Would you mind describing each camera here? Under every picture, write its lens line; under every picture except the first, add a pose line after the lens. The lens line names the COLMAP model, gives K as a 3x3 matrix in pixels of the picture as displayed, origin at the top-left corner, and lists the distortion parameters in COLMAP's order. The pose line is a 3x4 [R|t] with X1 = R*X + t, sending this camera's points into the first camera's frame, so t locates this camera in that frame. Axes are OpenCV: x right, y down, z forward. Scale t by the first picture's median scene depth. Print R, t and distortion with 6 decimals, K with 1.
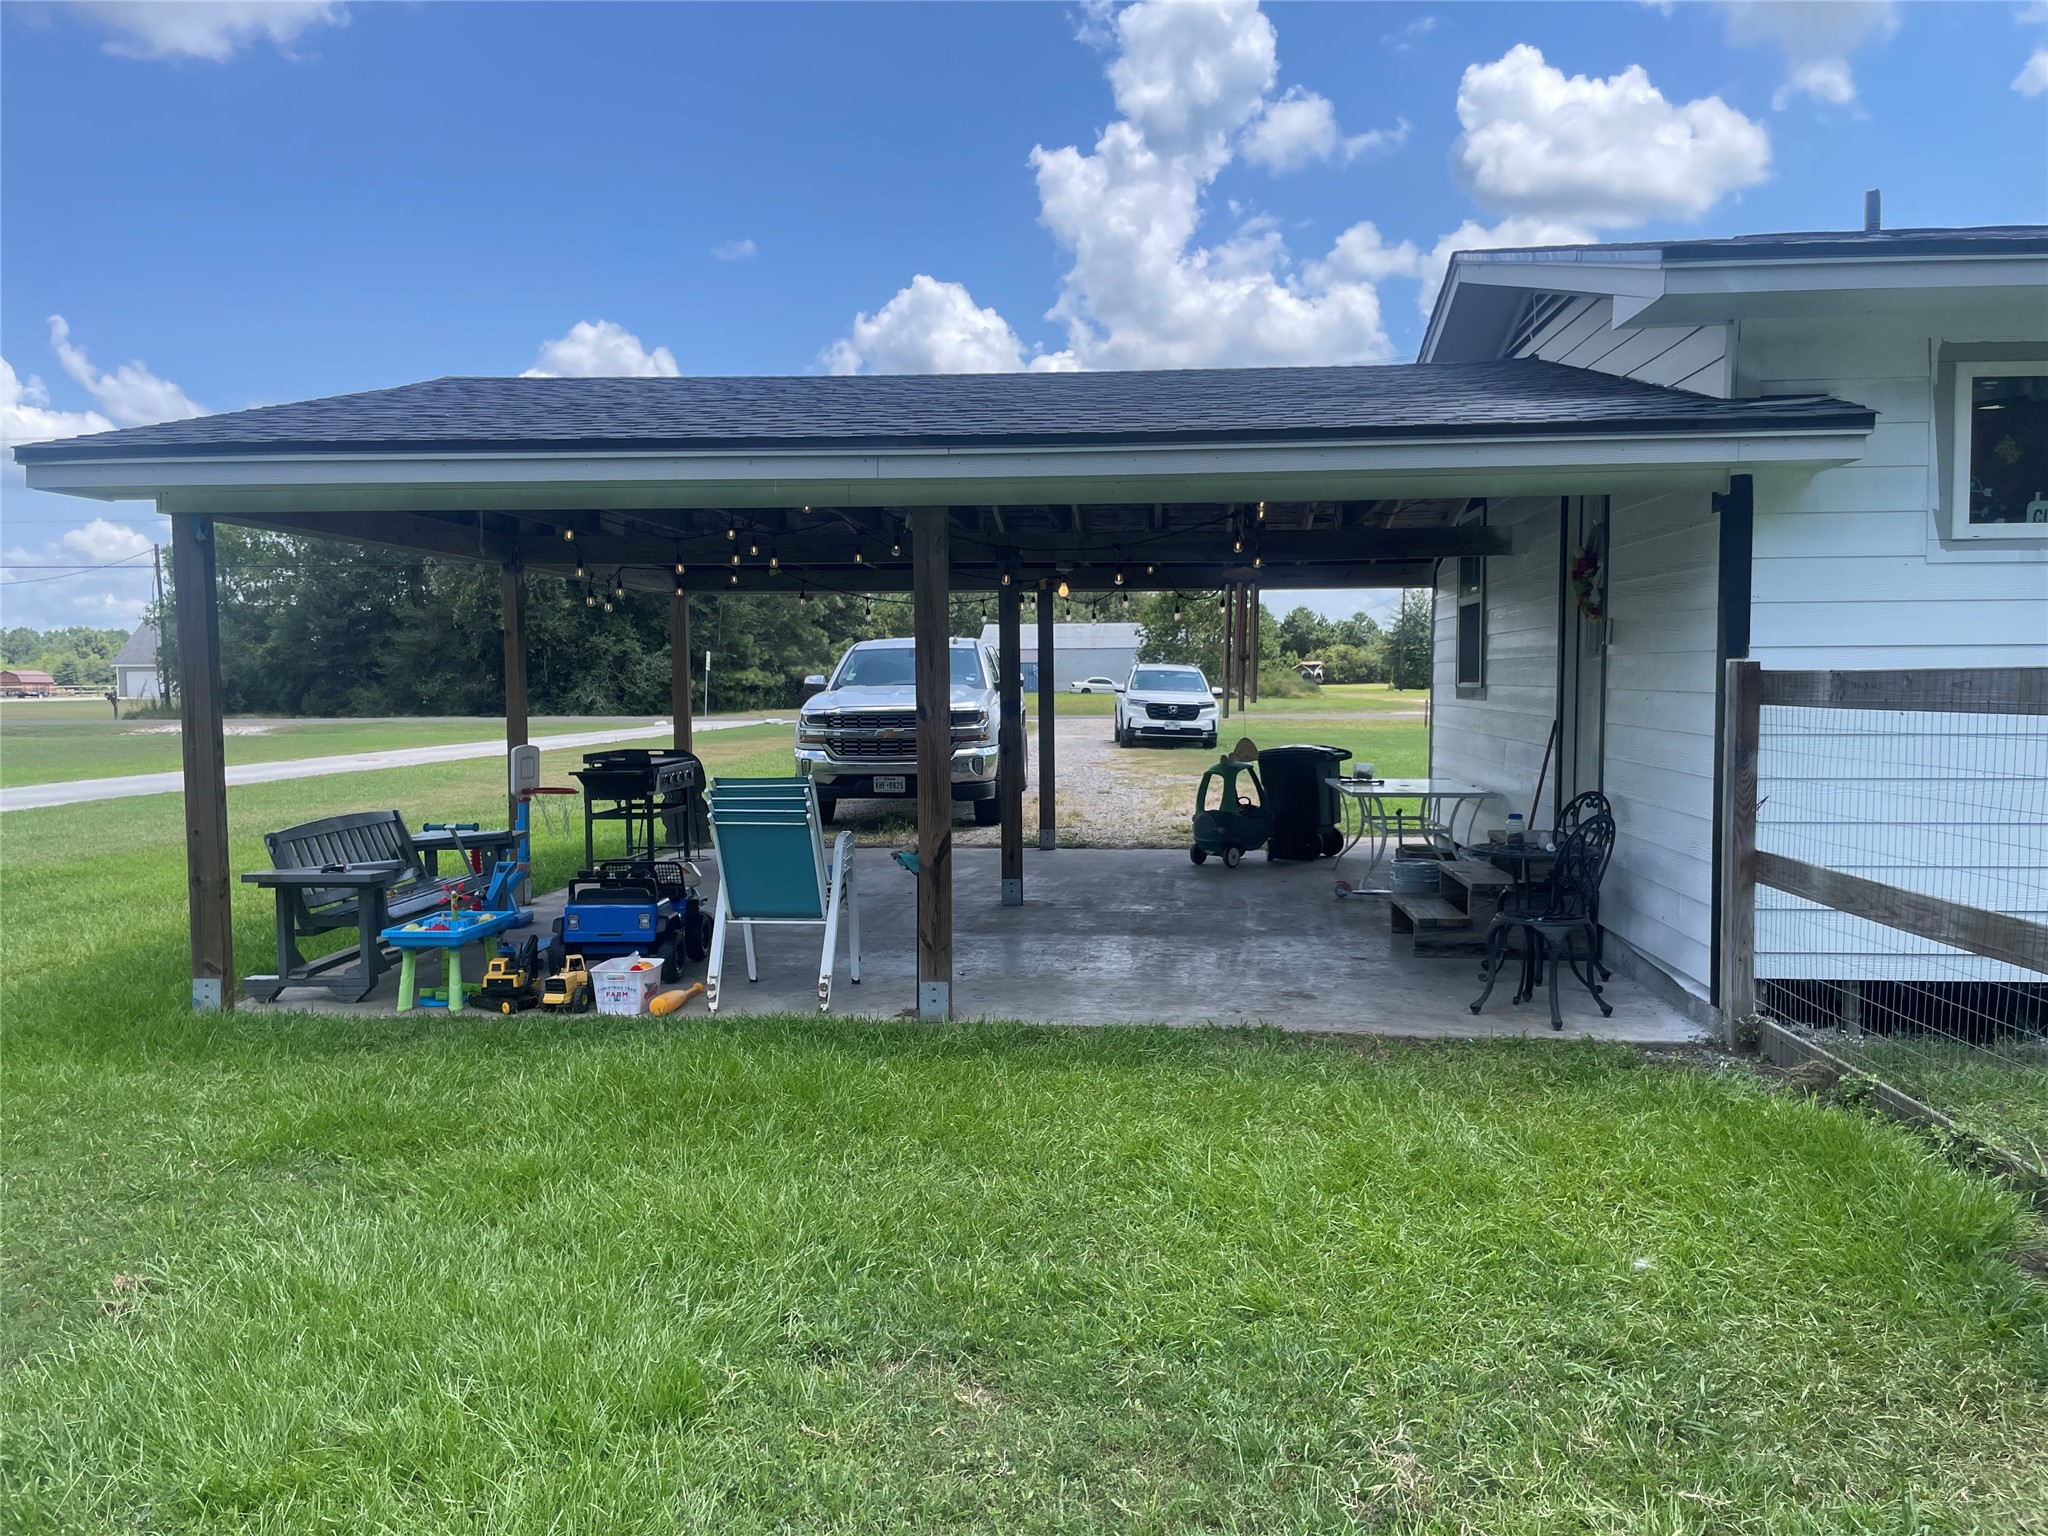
lens RADIAL K [[1546.3, 0, 1024.5], [0, 1546.3, 769.7], [0, 0, 1]] dist [0.095955, -0.129567]
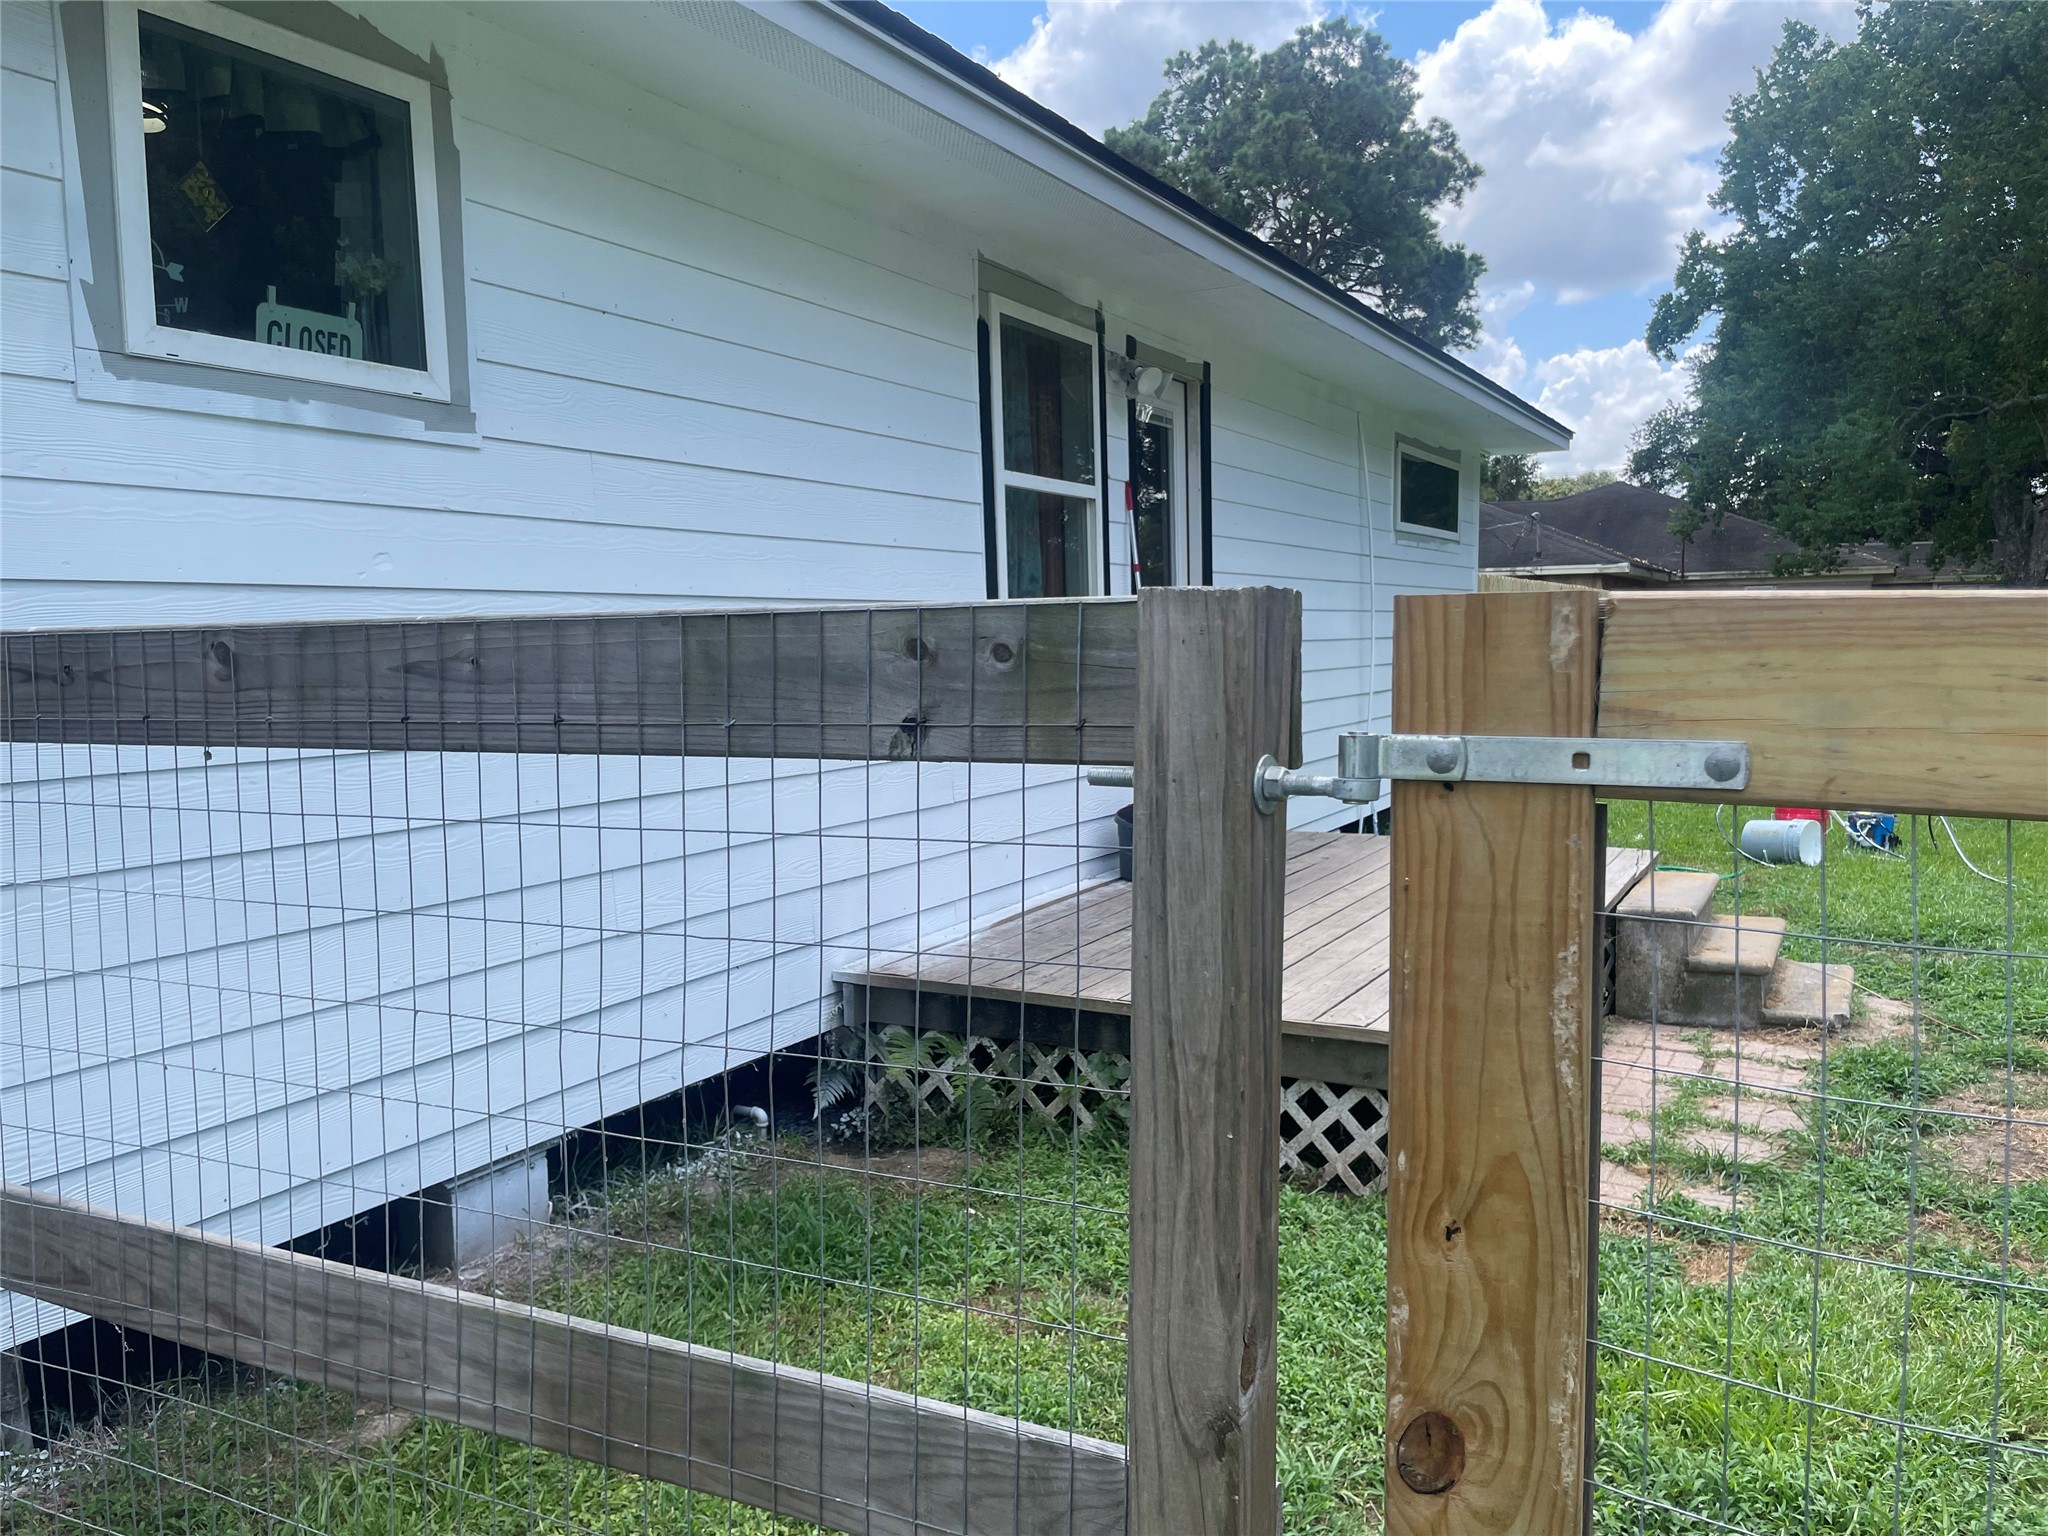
lens RADIAL K [[1546.3, 0, 1026.8], [0, 1546.3, 764.9], [0, 0, 1]] dist [0.095955, -0.129567]
pose [[0.392363, -0.081099, 0.916228, 0.256537], [0.067520, 0.995958, 0.059242, -0.034160], [-0.917329, 0.038619, 0.396252, 0.574495]]
